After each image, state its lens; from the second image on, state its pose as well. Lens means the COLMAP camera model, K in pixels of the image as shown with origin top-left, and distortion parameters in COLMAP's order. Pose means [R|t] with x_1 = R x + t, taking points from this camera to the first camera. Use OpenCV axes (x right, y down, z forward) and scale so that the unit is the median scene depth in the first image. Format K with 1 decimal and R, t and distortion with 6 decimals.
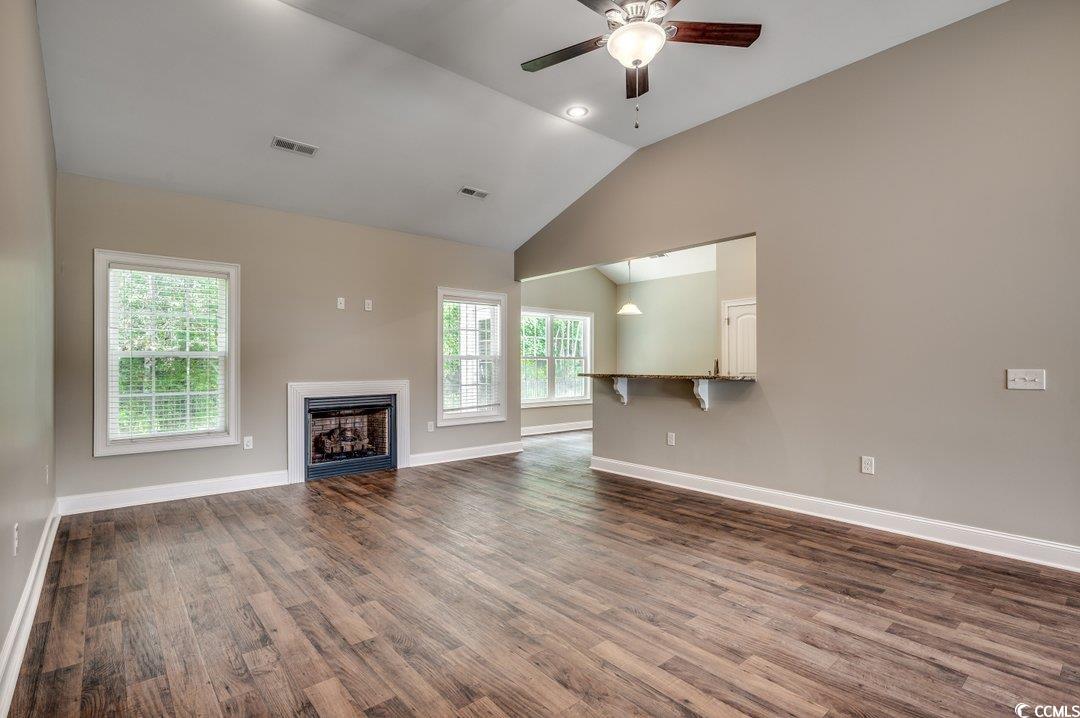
lens RADIAL K [[518.4, 0, 542.3], [0, 518.4, 365.5], [0, 0, 1]] dist [-0.005388, -0.000786]
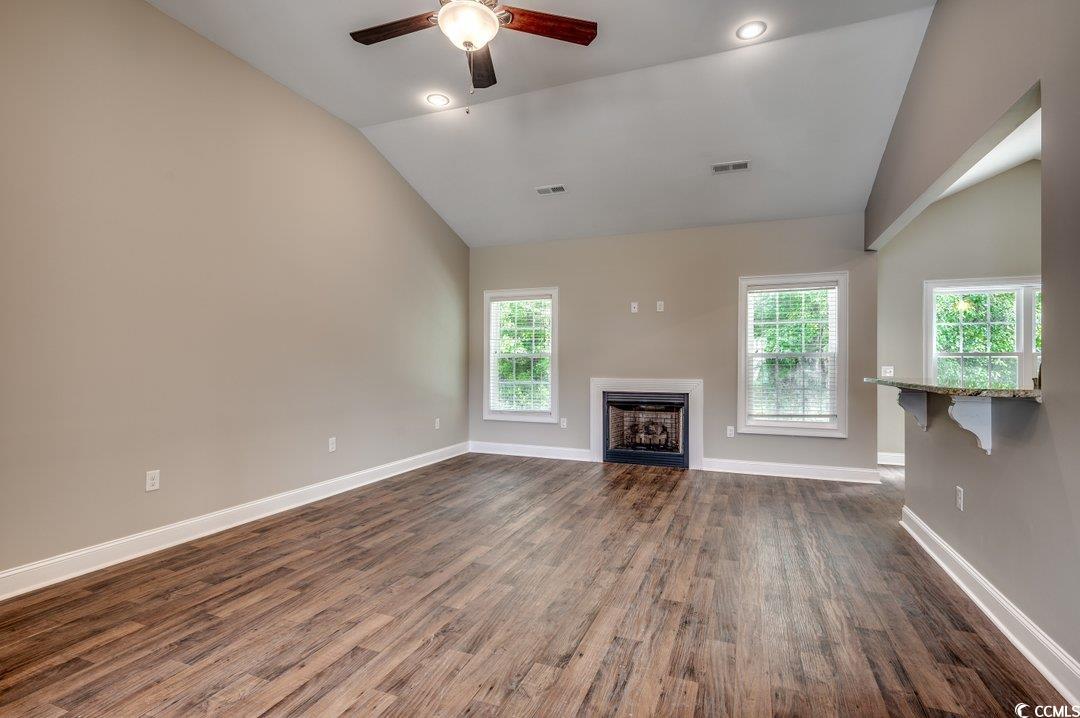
lens RADIAL K [[518.4, 0, 532.8], [0, 518.4, 349.1], [0, 0, 1]] dist [-0.005388, -0.000786]
pose [[0.453901, -0.021875, -0.890784, 0.523580], [-0.007477, 0.999570, -0.028356, 0.001848], [0.891021, 0.019531, 0.453542, 0.324812]]
